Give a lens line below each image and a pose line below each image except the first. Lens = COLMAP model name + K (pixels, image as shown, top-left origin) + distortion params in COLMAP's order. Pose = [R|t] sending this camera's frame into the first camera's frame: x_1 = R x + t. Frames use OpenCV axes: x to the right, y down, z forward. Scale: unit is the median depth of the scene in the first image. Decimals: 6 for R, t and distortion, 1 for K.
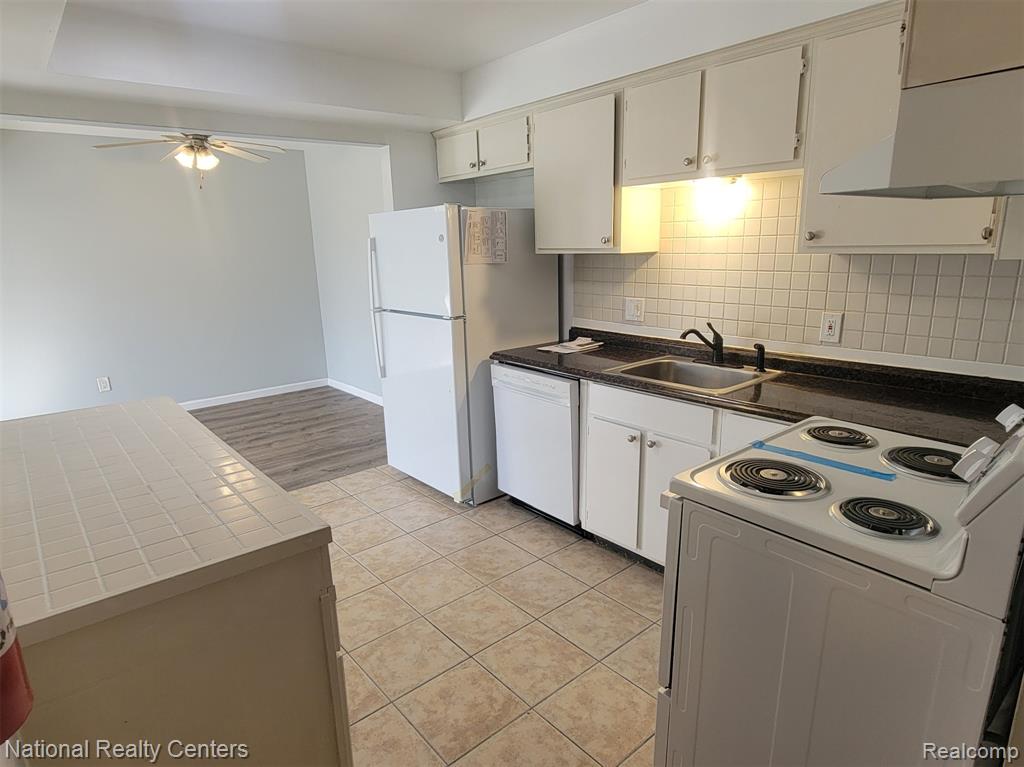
lens RADIAL K [[599.8, 0, 509.2], [0, 599.8, 390.1], [0, 0, 1]] dist [-0.002958, -0.001070]
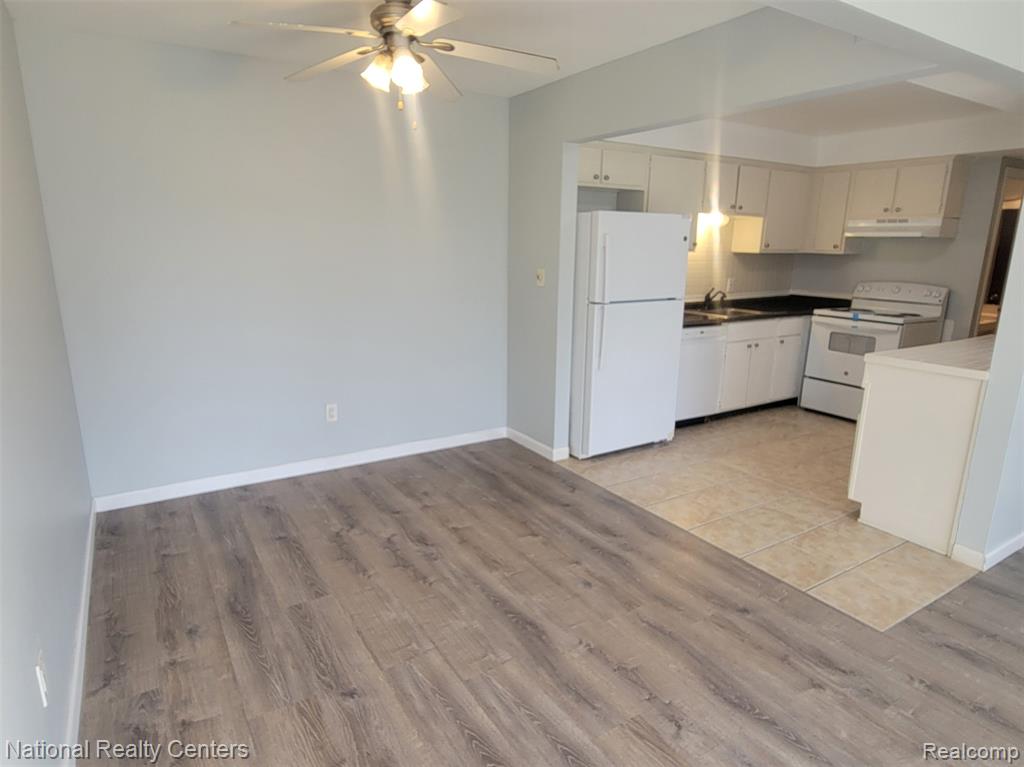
lens RADIAL K [[599.8, 0, 509.2], [0, 599.8, 390.1], [0, 0, 1]] dist [-0.002958, -0.001070]
pose [[0.142575, -0.206426, 0.968019, -1.279346], [0.223826, 0.959400, 0.171621, -0.204819], [-0.964144, 0.192199, 0.182990, 0.994949]]
